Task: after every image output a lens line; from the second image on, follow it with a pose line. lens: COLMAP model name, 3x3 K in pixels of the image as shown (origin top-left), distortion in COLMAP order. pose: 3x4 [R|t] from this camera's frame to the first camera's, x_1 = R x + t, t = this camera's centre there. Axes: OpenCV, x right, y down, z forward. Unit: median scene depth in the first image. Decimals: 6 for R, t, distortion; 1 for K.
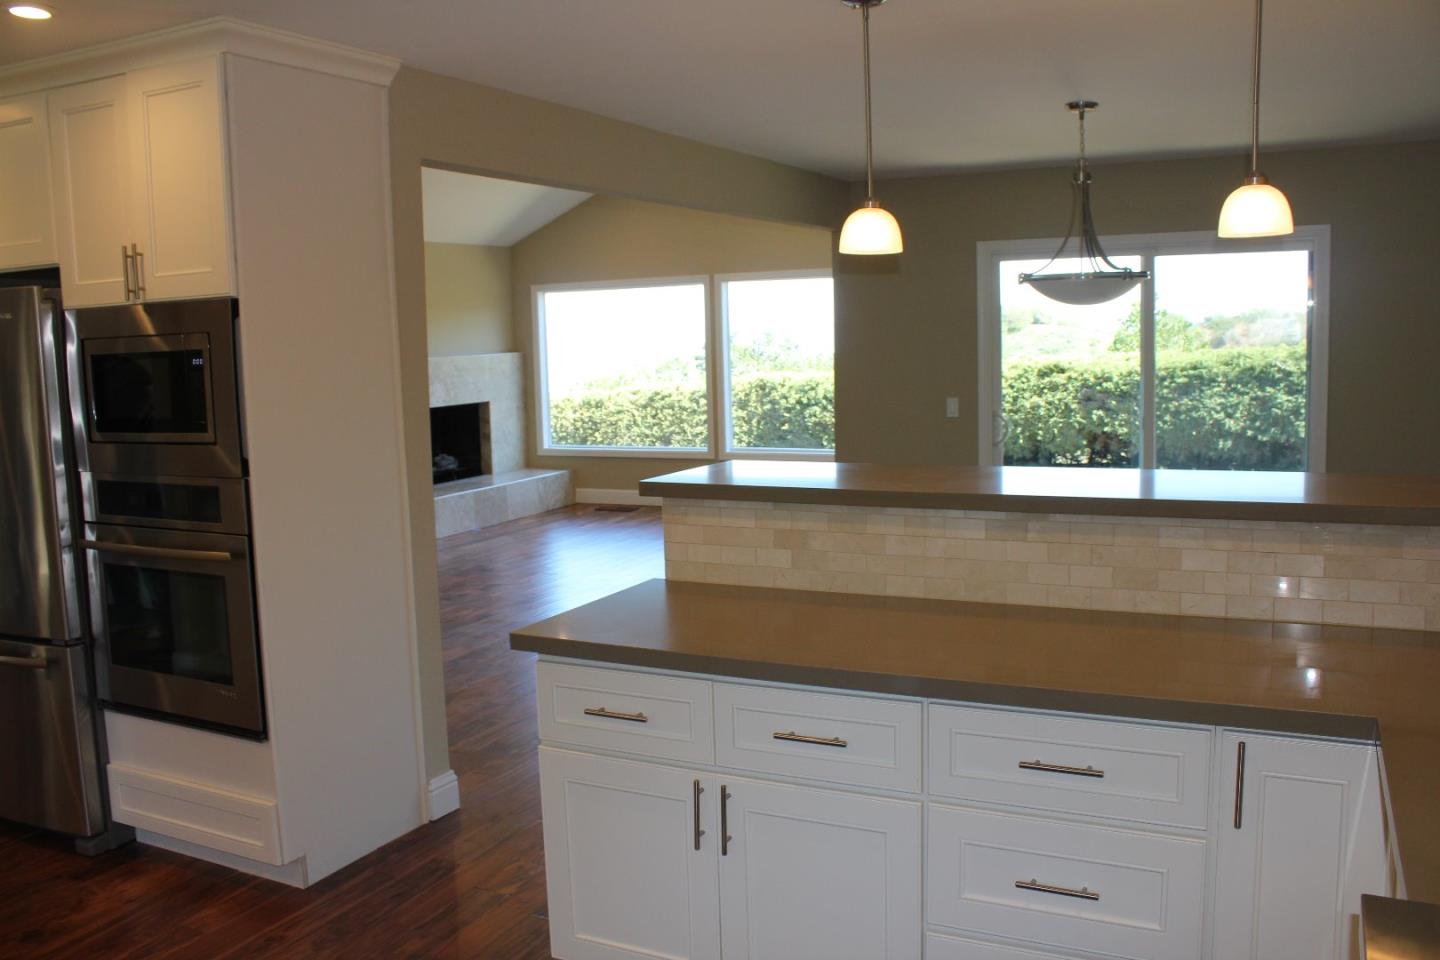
lens RADIAL K [[1210.2, 0, 720.0], [0, 1210.2, 480.0], [0, 0, 1]] dist [-0.178682, 0.175544]
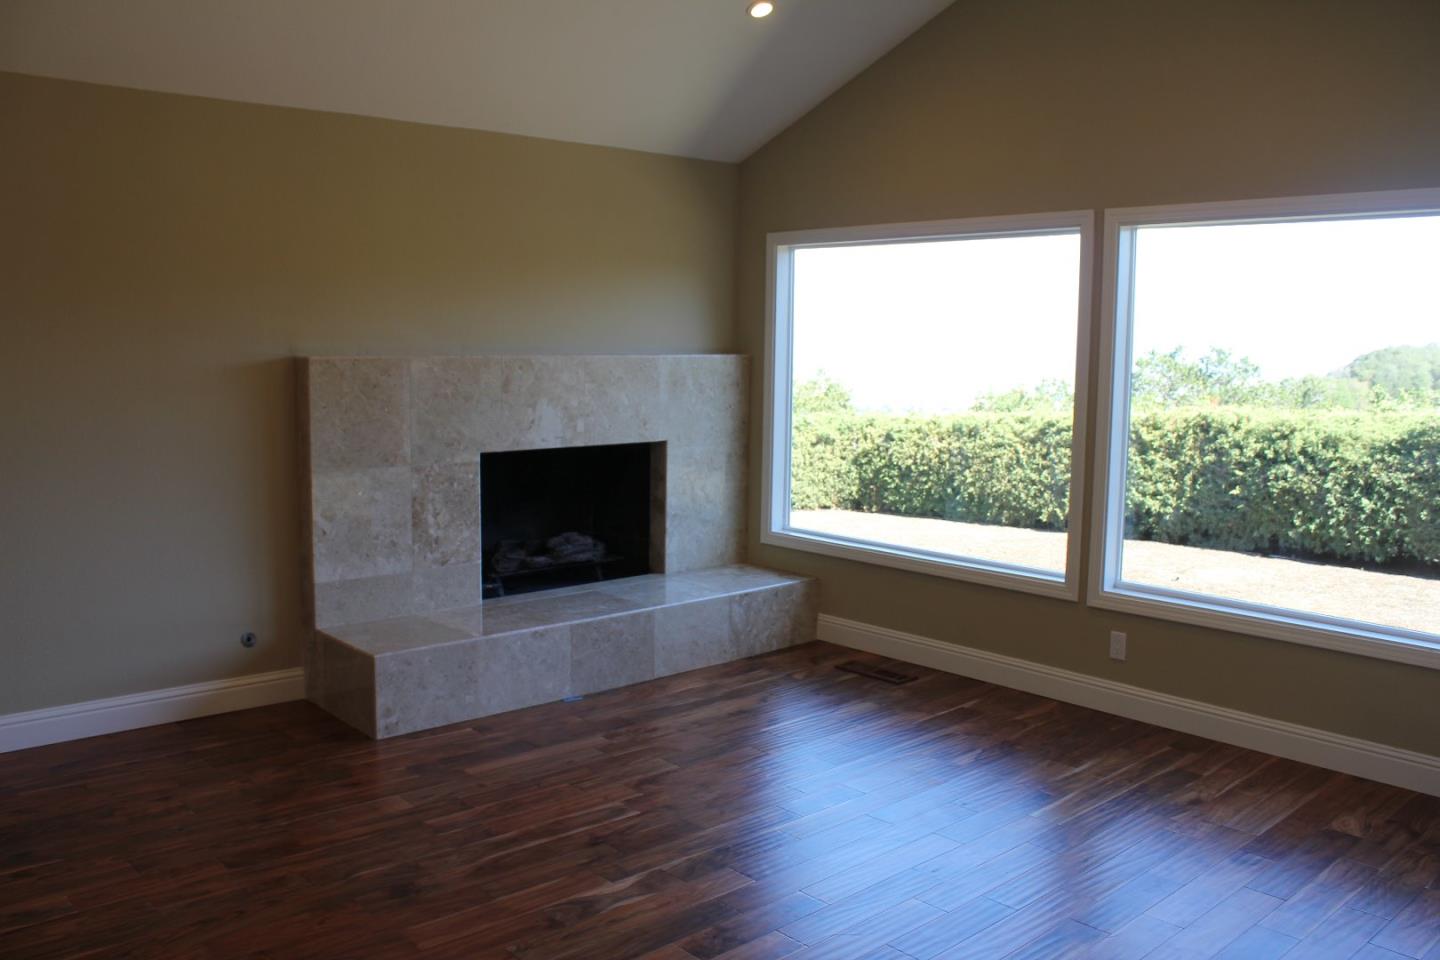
lens RADIAL K [[1210.2, 0, 720.0], [0, 1210.2, 480.0], [0, 0, 1]] dist [-0.178682, 0.175544]
pose [[0.934509, 0.082564, -0.346230, 0.012843], [-0.083419, 0.996437, 0.012460, -0.034080], [0.346025, 0.017238, 0.938067, 0.296583]]
